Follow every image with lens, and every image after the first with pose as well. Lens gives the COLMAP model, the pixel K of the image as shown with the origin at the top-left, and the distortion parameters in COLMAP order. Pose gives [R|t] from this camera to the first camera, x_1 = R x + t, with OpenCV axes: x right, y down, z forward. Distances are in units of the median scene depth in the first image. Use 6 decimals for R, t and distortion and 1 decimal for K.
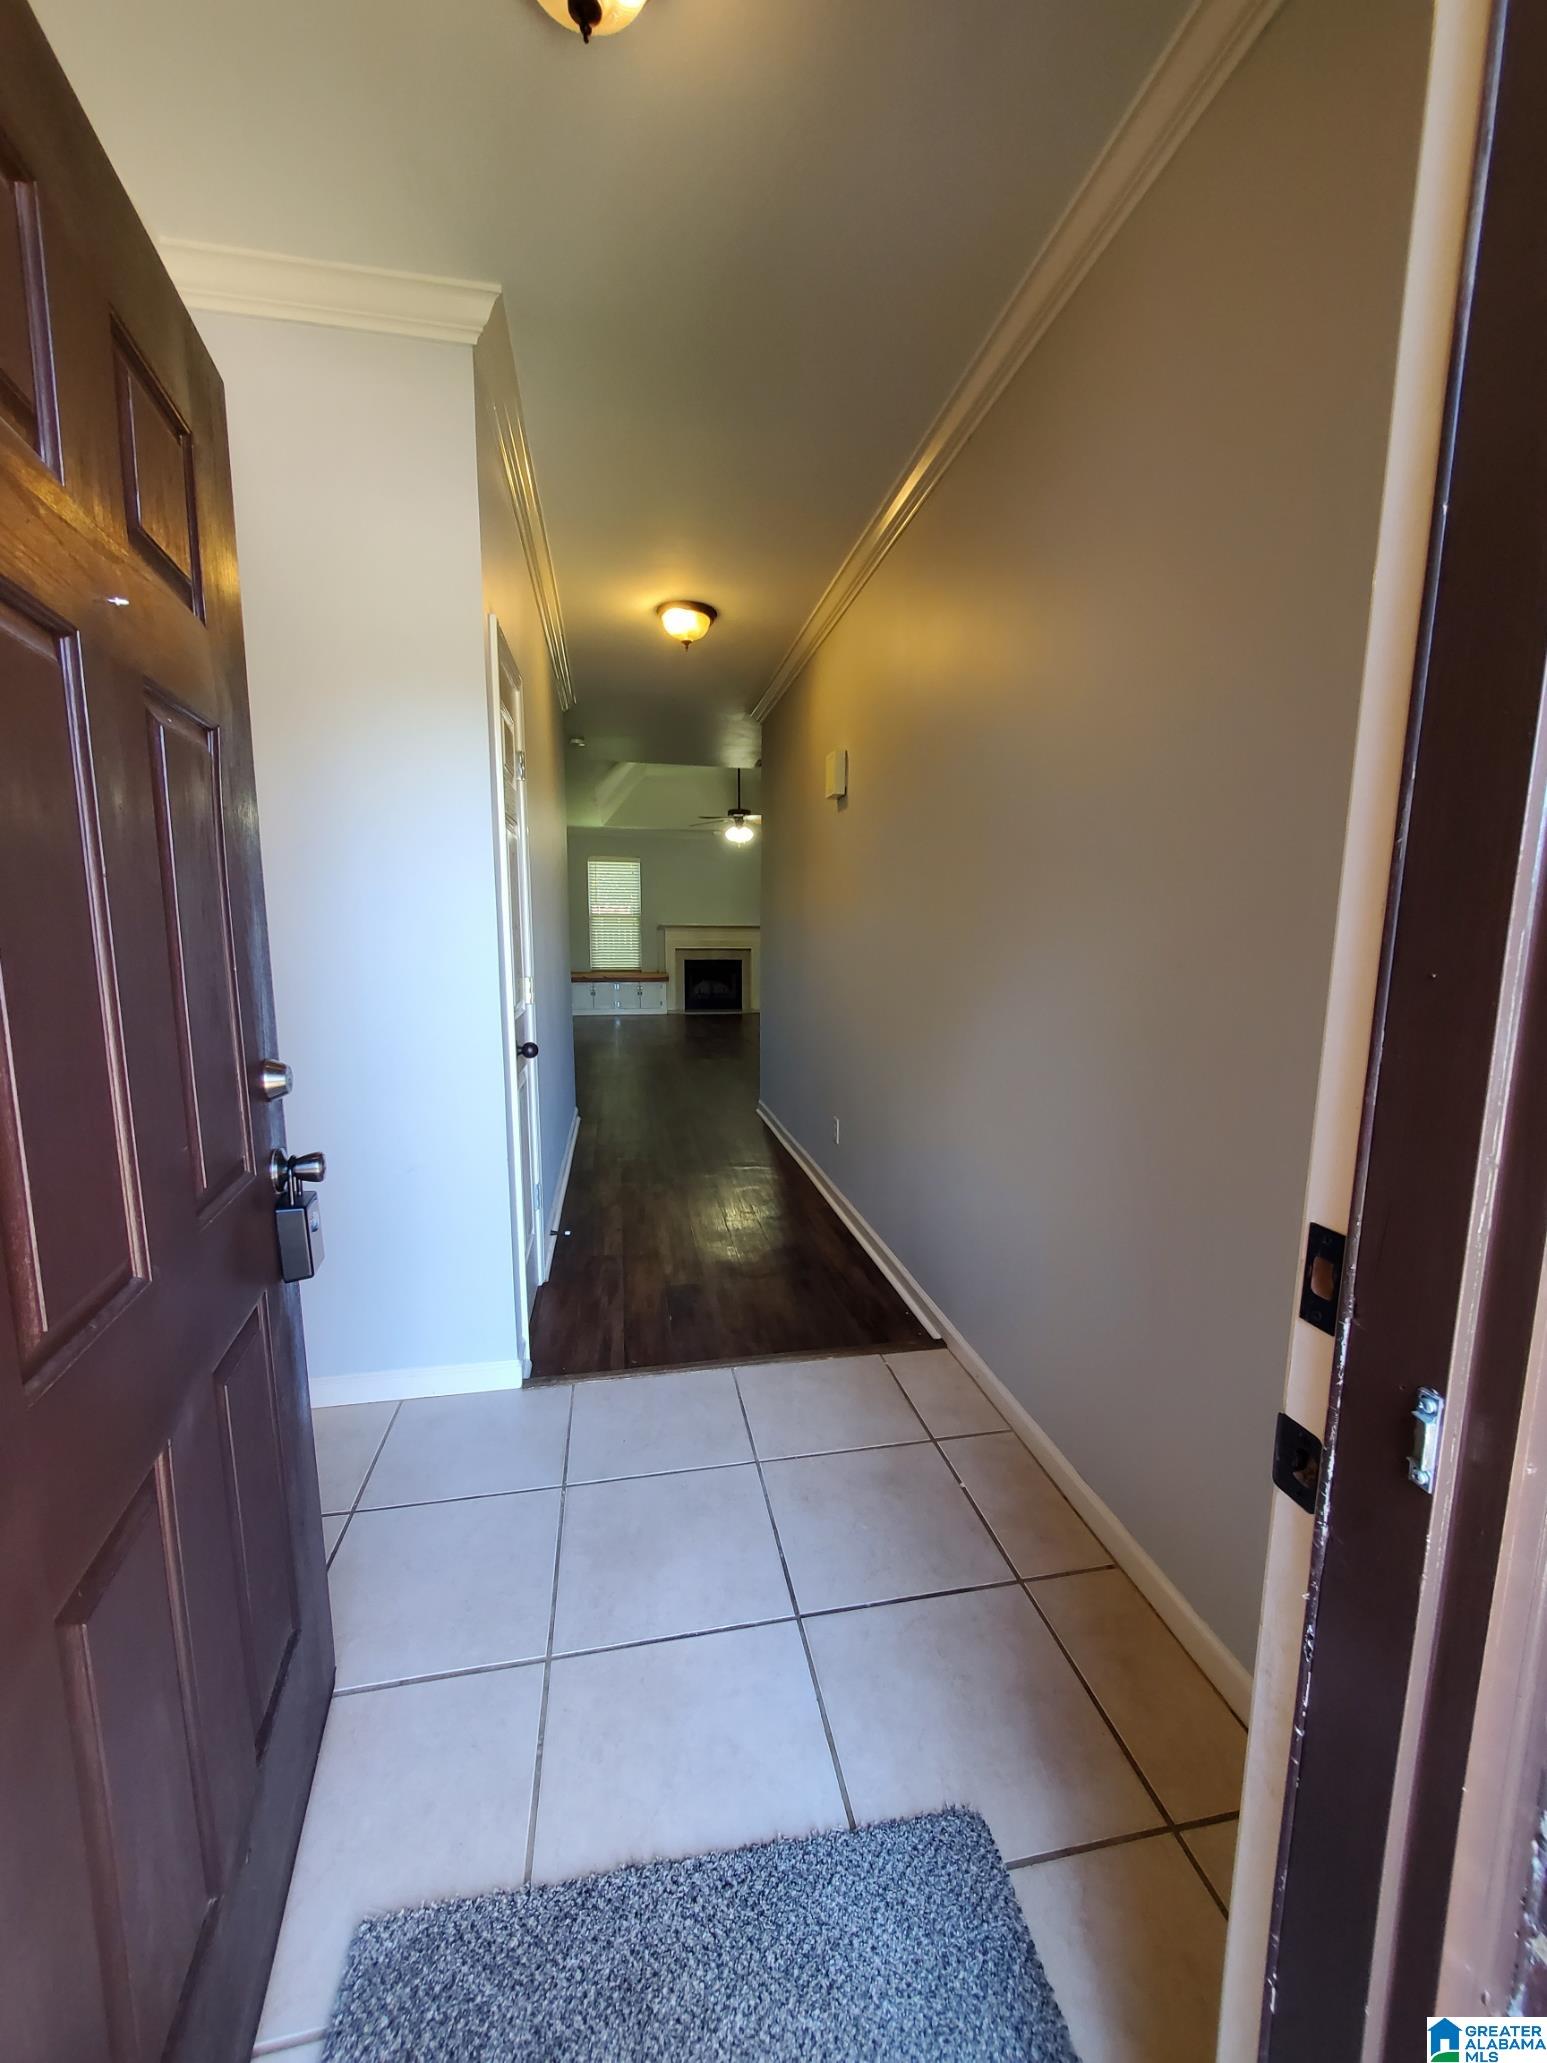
lens RADIAL K [[807.5, 0, 771.6], [0, 807.5, 1038.1], [0, 0, 1]] dist [0.001940, -0.000127]
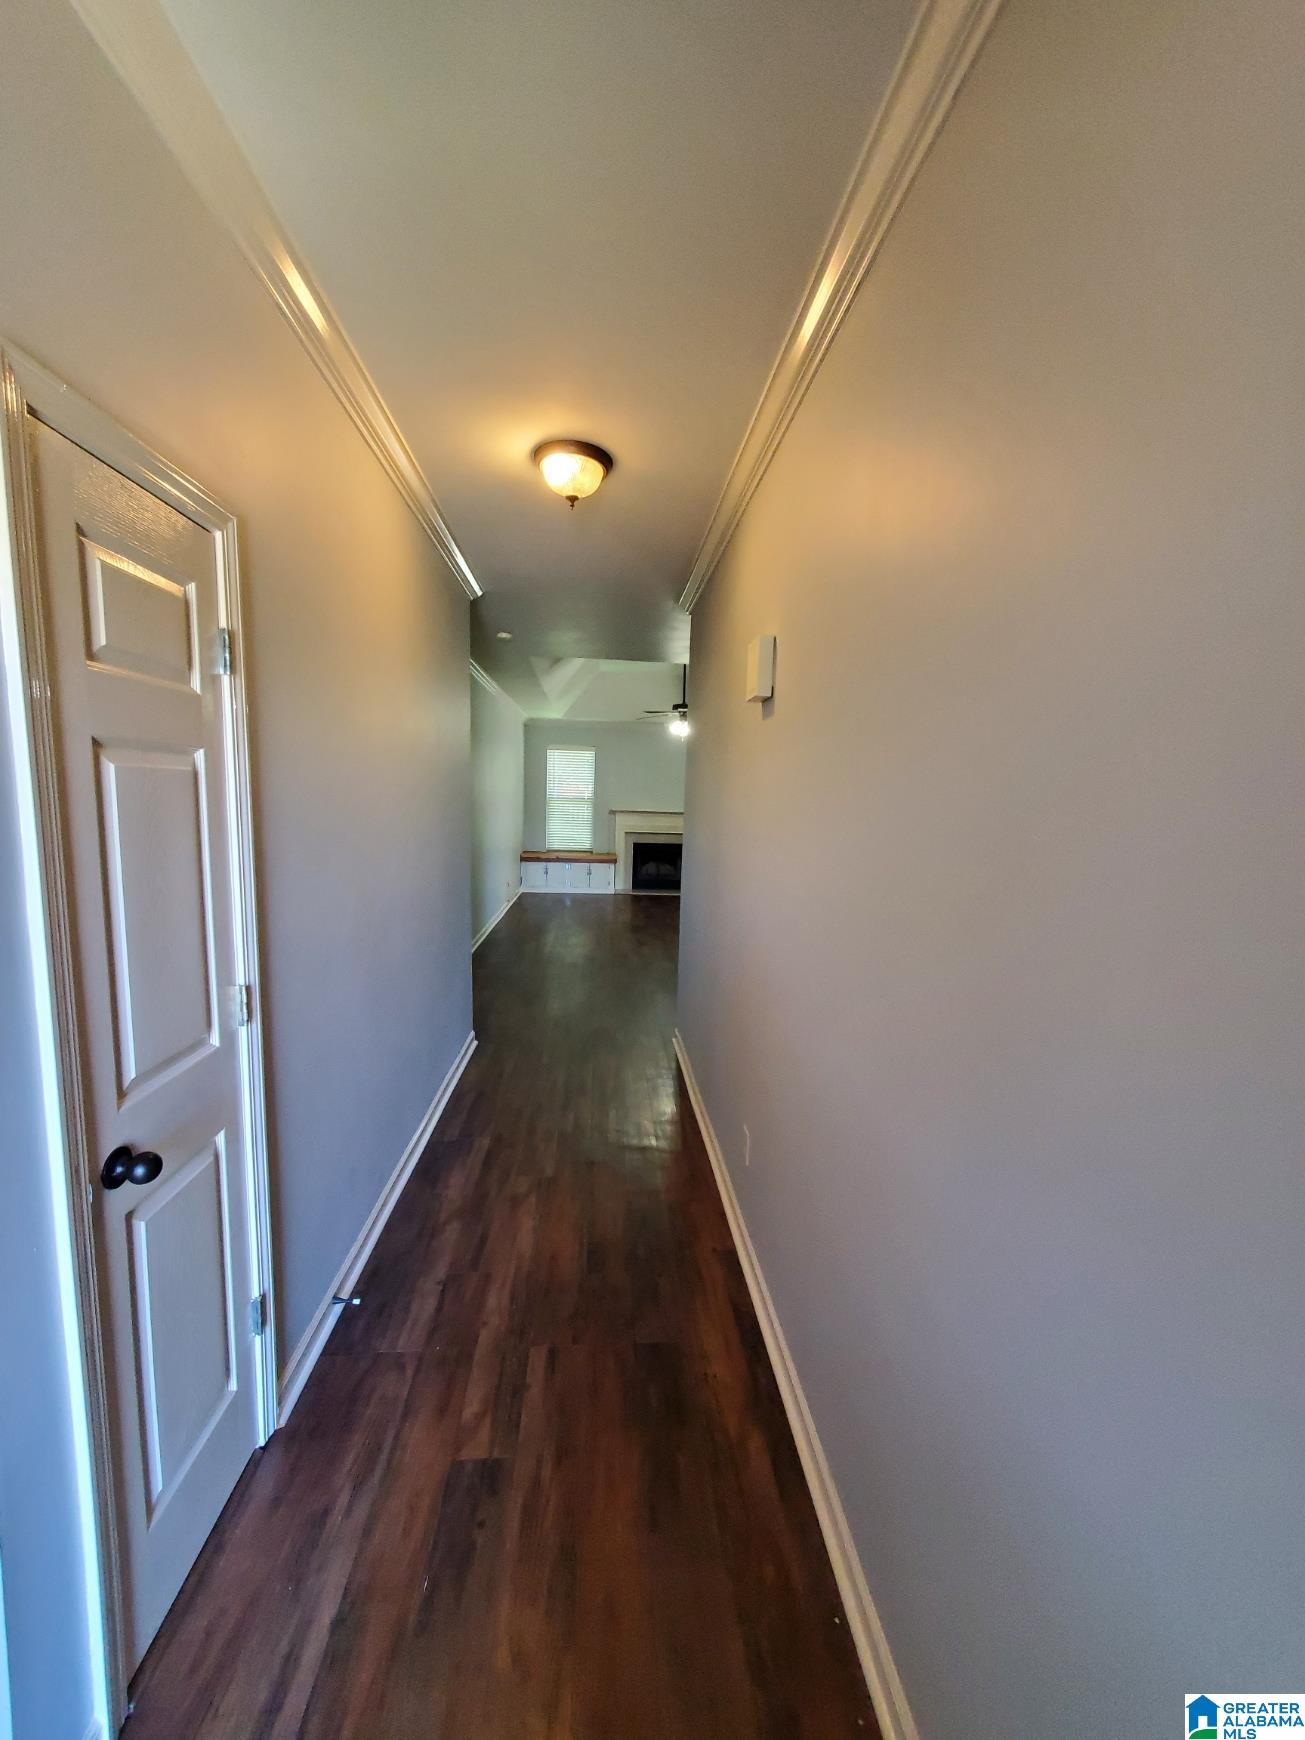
lens RADIAL K [[681.0, 0, 657.9], [0, 681.0, 874.2], [0, 0, 1]] dist [0.001940, -0.000127]
pose [[0.994334, 0.034657, -0.100491, 0.018773], [-0.037179, 0.999036, -0.023337, -0.040995], [0.099585, 0.026941, 0.994664, 0.127295]]
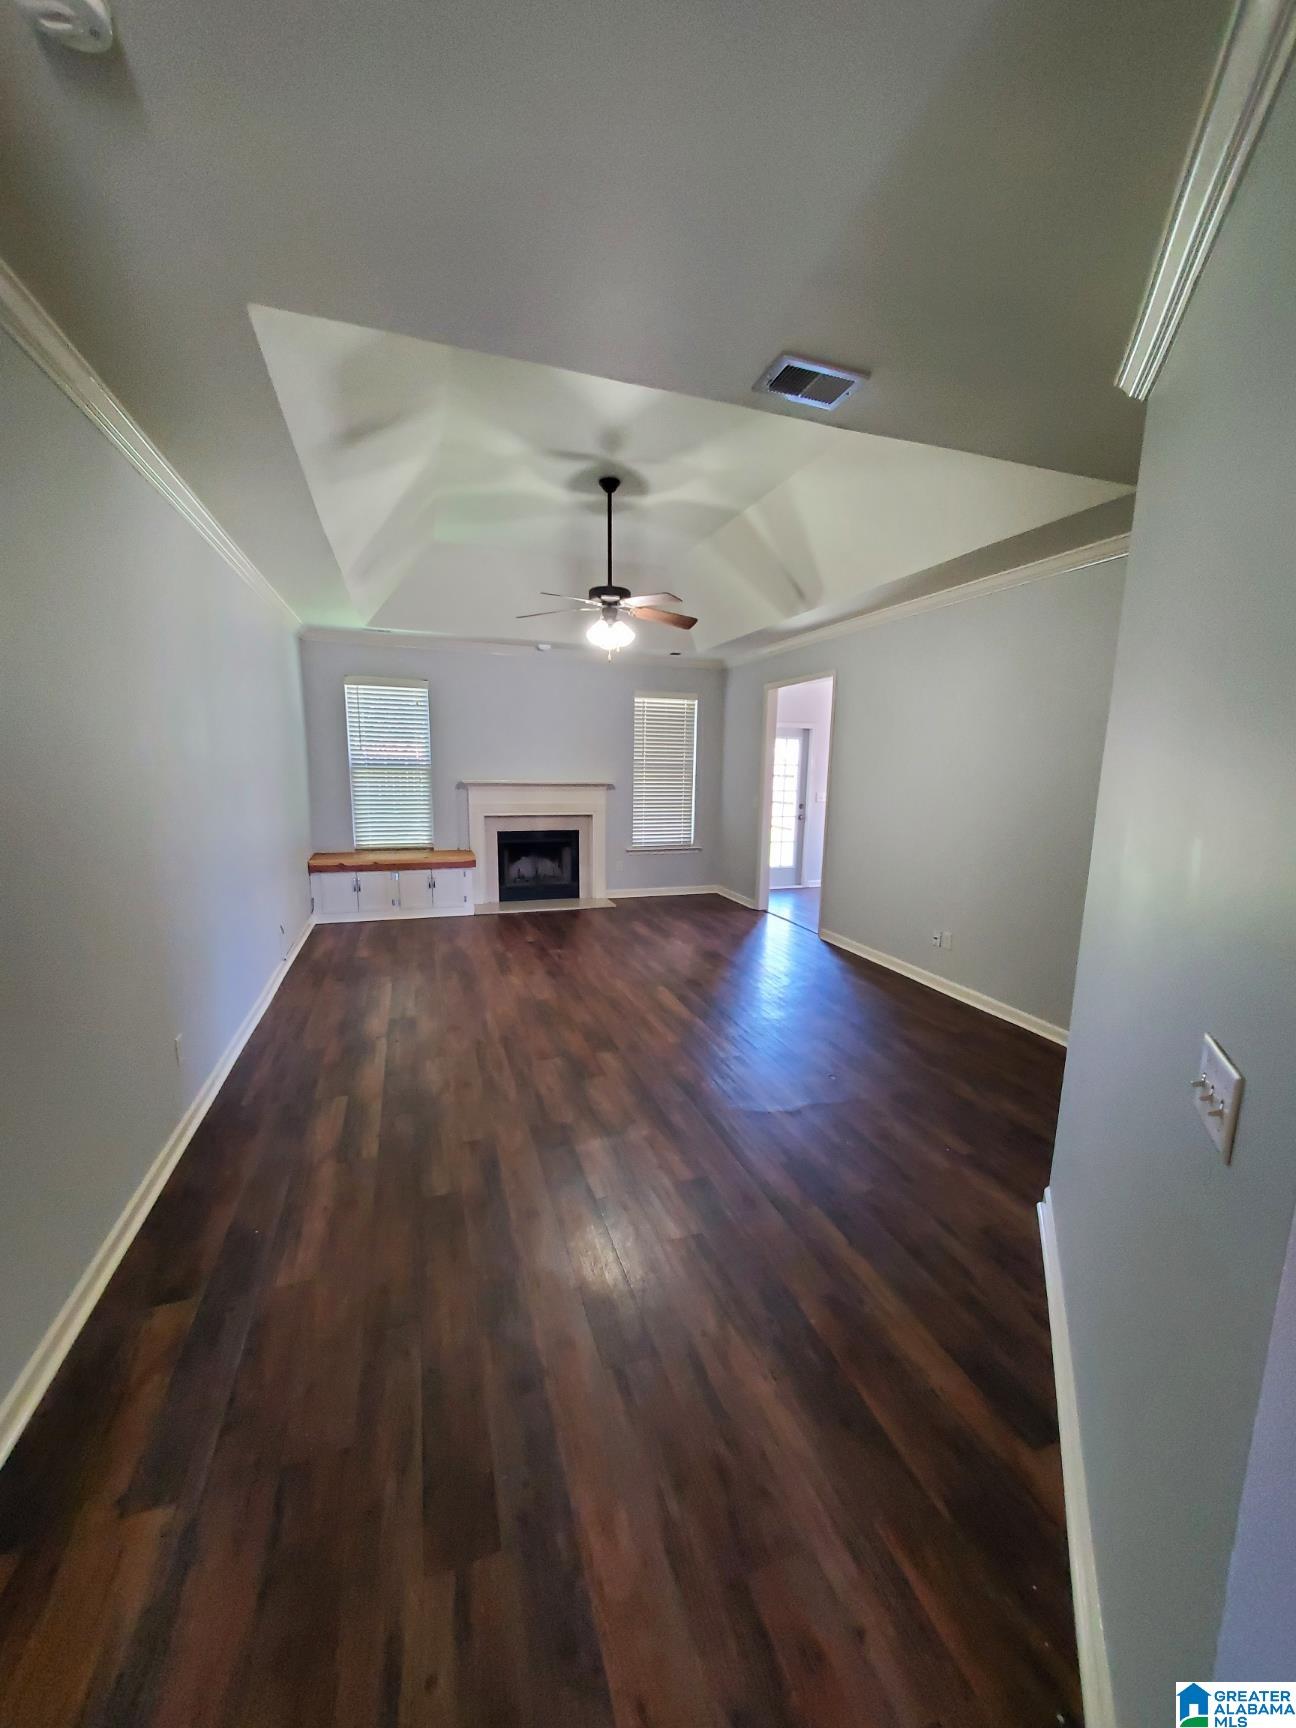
lens RADIAL K [[676.3, 0, 655.5], [0, 676.3, 866.2], [0, 0, 1]] dist [0.001940, -0.000127]
pose [[0.987678, -0.019705, 0.155256, -0.074395], [0.016486, 0.999622, 0.021995, -0.089686], [-0.155631, -0.019164, 0.987629, 0.466979]]
